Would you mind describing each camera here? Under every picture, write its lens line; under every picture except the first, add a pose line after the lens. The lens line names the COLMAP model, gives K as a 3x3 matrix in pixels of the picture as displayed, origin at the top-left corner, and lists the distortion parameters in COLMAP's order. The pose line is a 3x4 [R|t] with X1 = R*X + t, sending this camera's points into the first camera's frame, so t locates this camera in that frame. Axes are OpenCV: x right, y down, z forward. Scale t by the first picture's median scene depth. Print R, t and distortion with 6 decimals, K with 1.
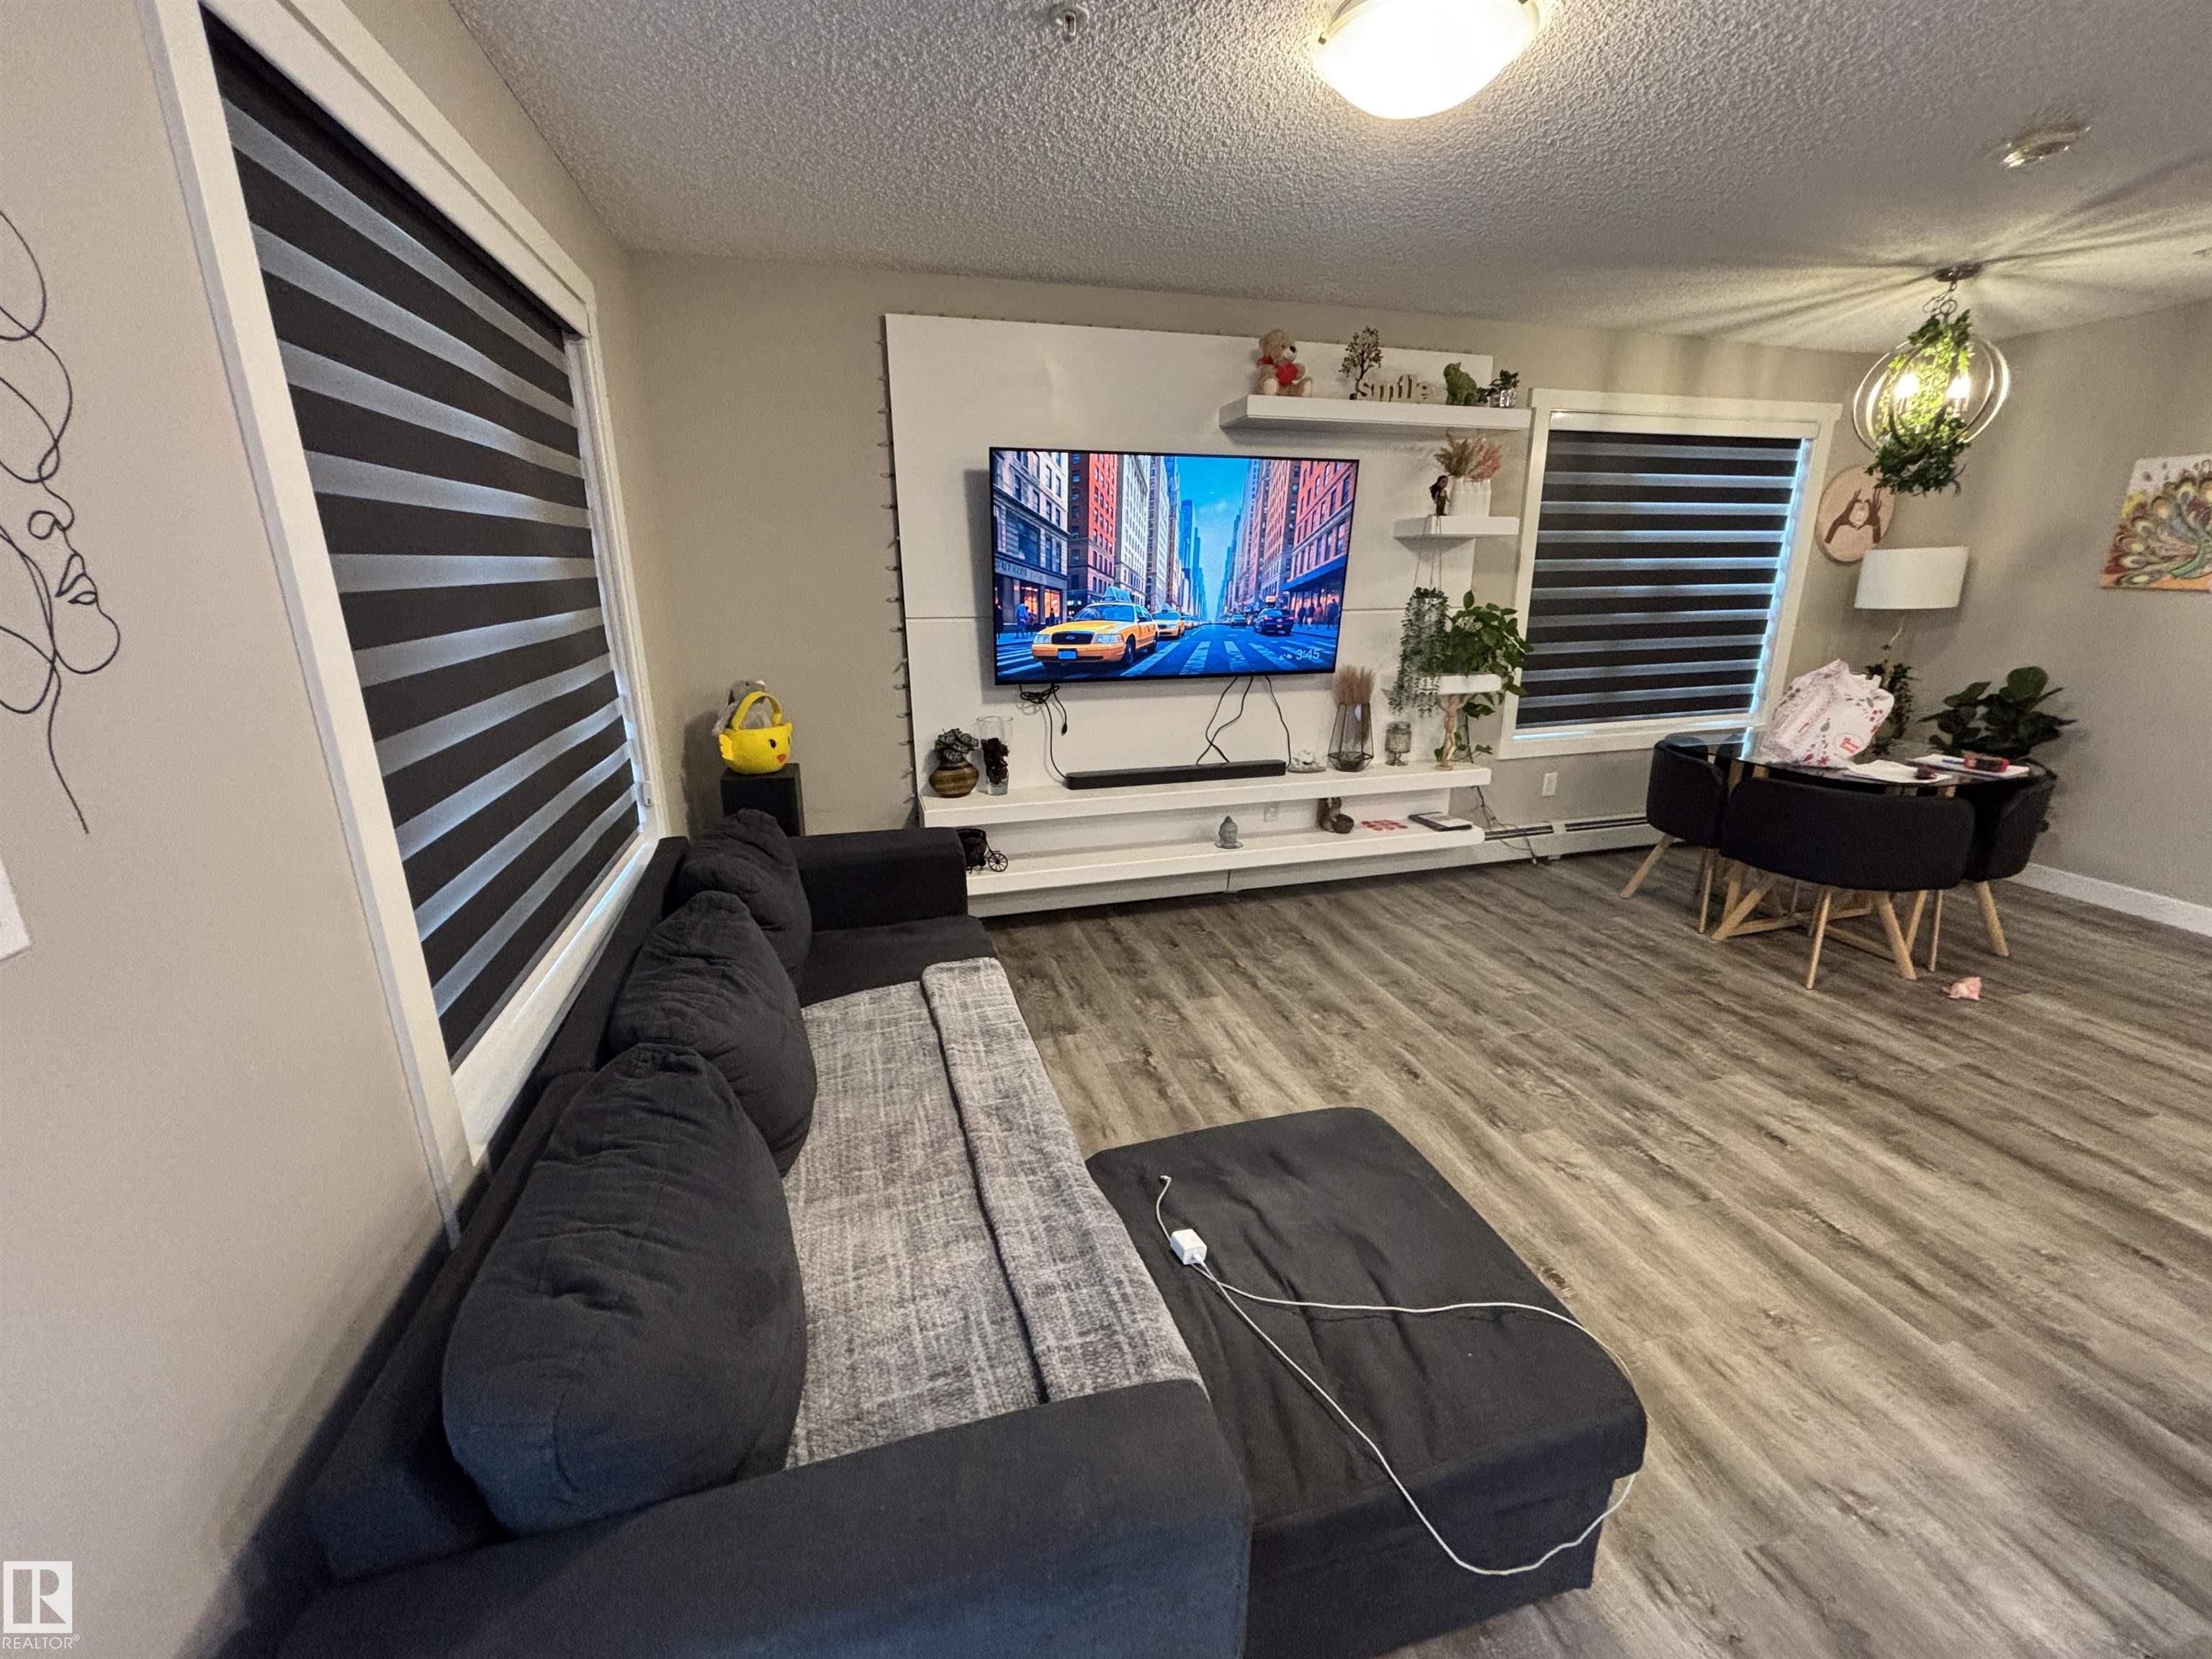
lens RADIAL K [[896.4, 0, 1103.3], [0, 896.4, 823.0], [0, 0, 1]] dist [0.003335, -0.002228]
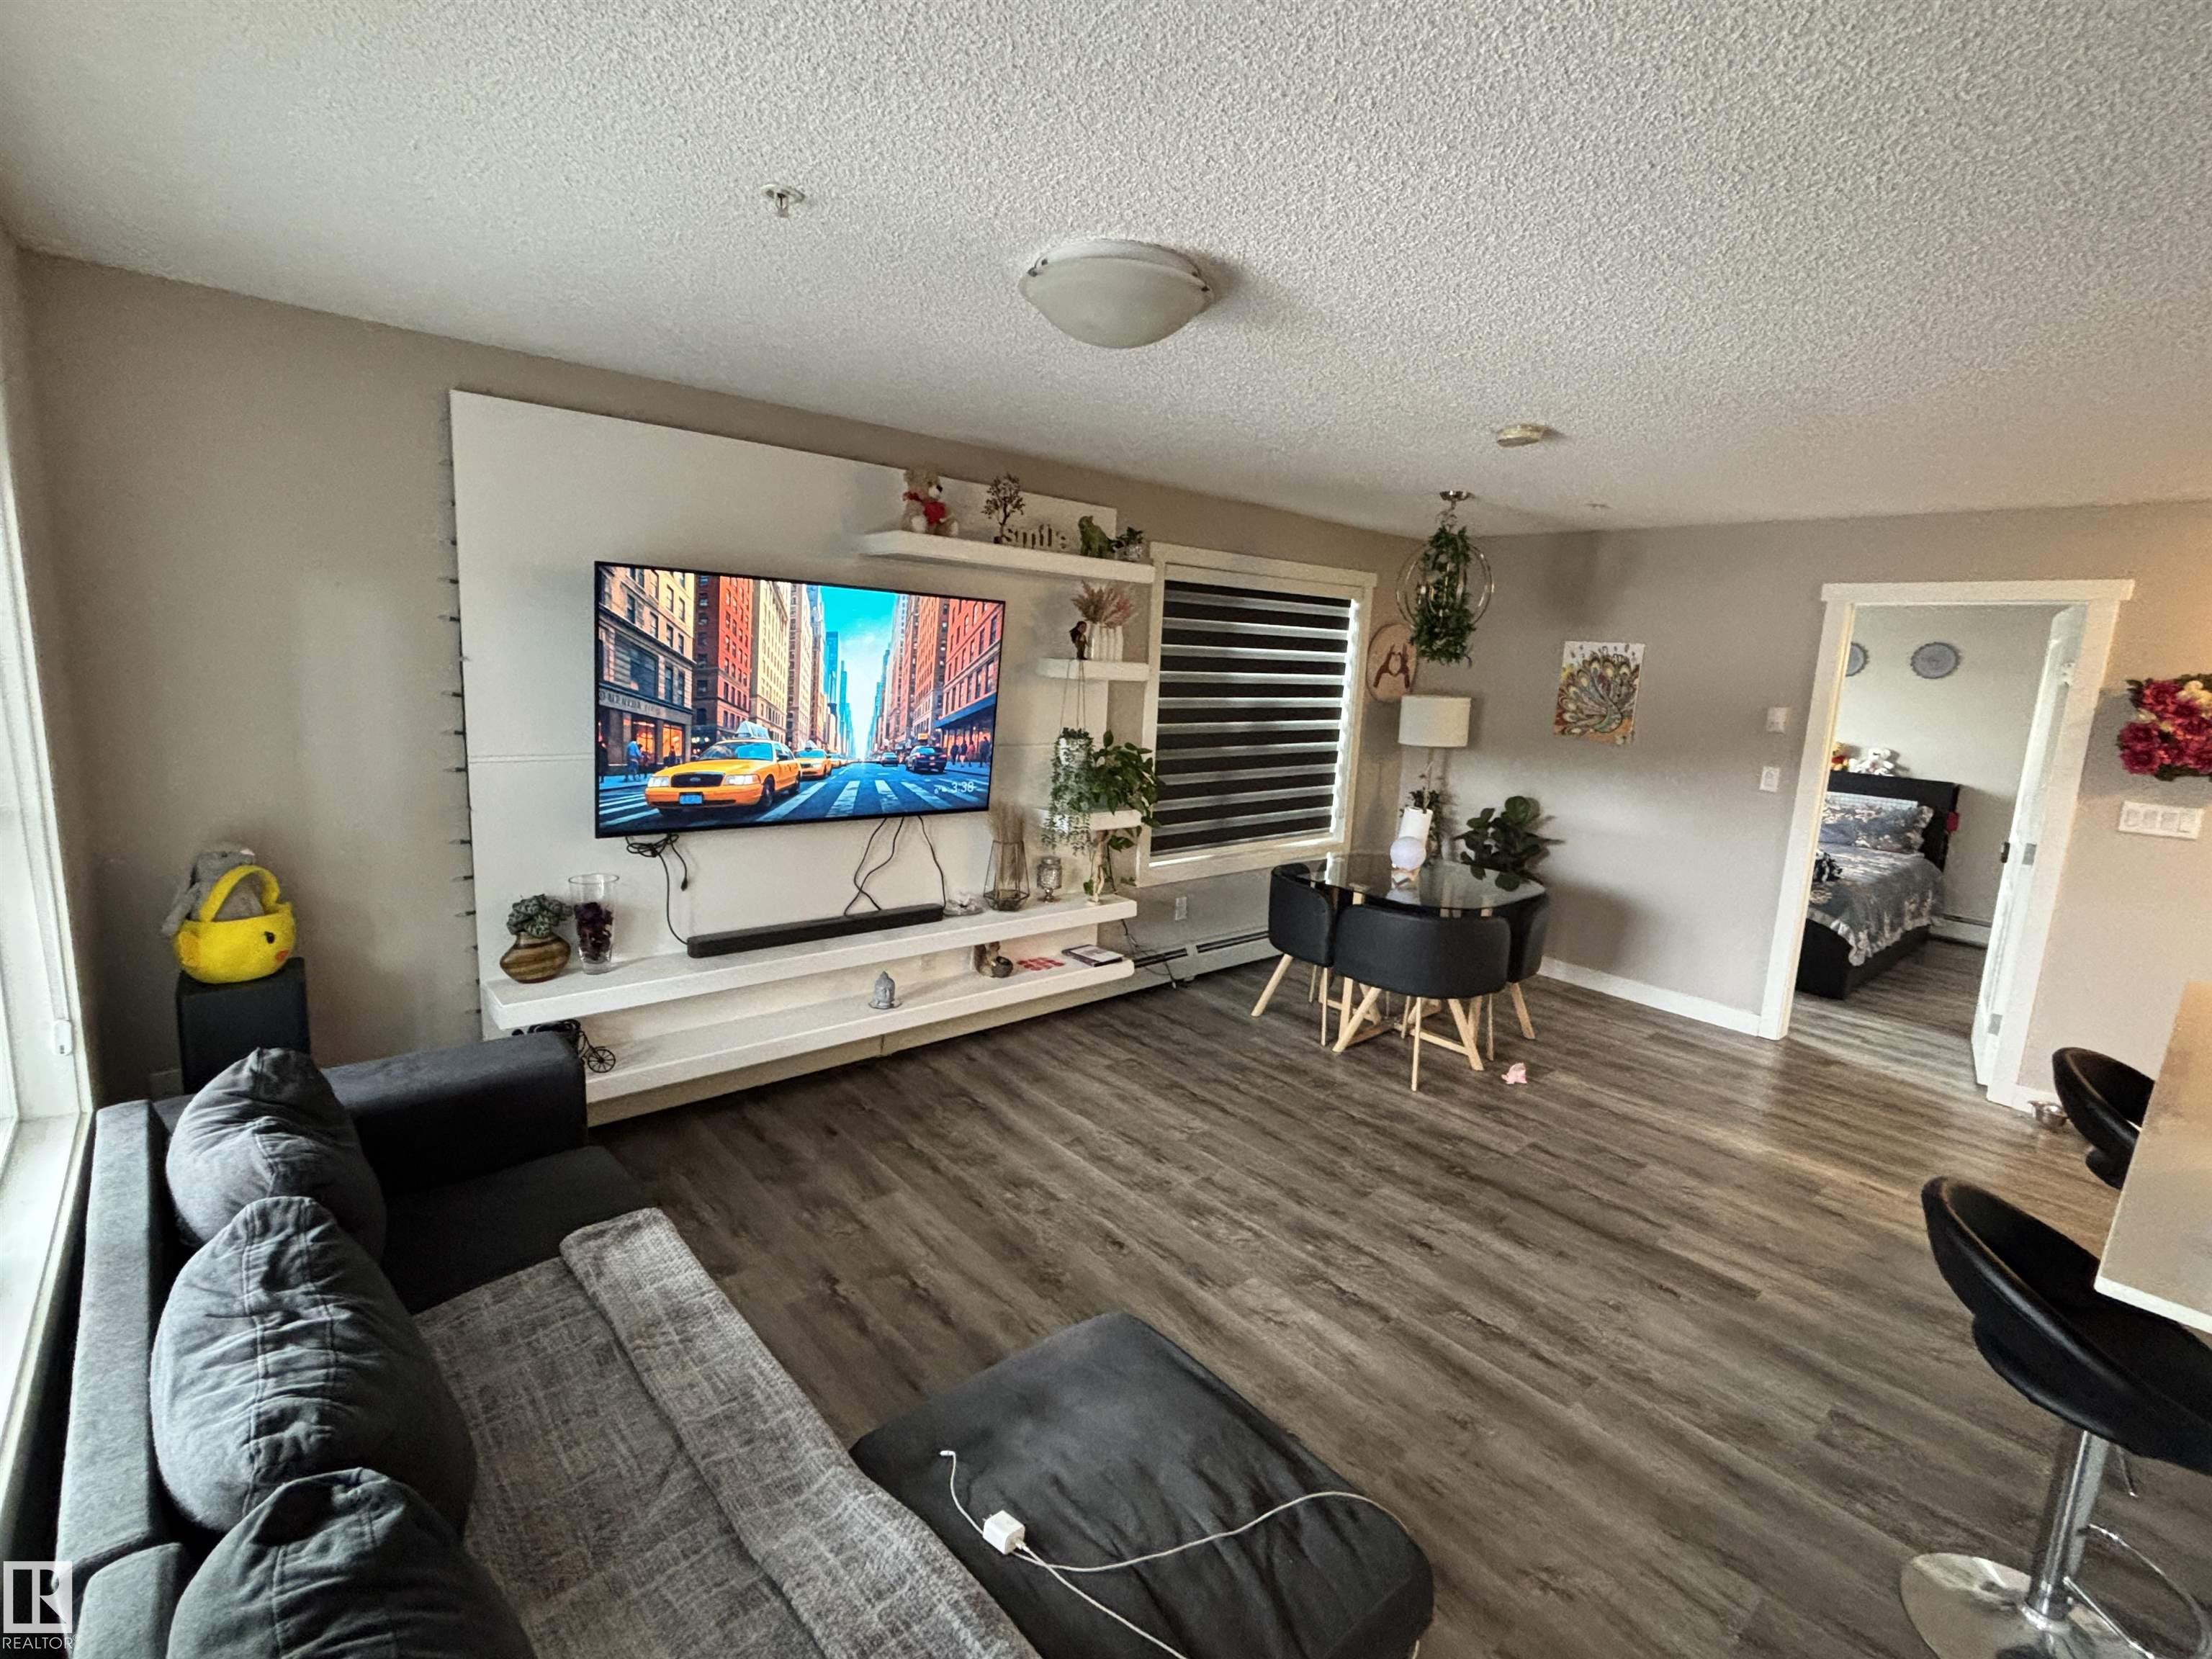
lens RADIAL K [[1013.7, 0, 1112.8], [0, 1013.7, 817.3], [0, 0, 1]] dist [0.009166, -0.008908]
pose [[0.901601, -0.018127, 0.432188, -0.095771], [0.063125, 0.993939, -0.090000, -0.061181], [-0.427937, 0.108426, 0.897281, -0.023211]]
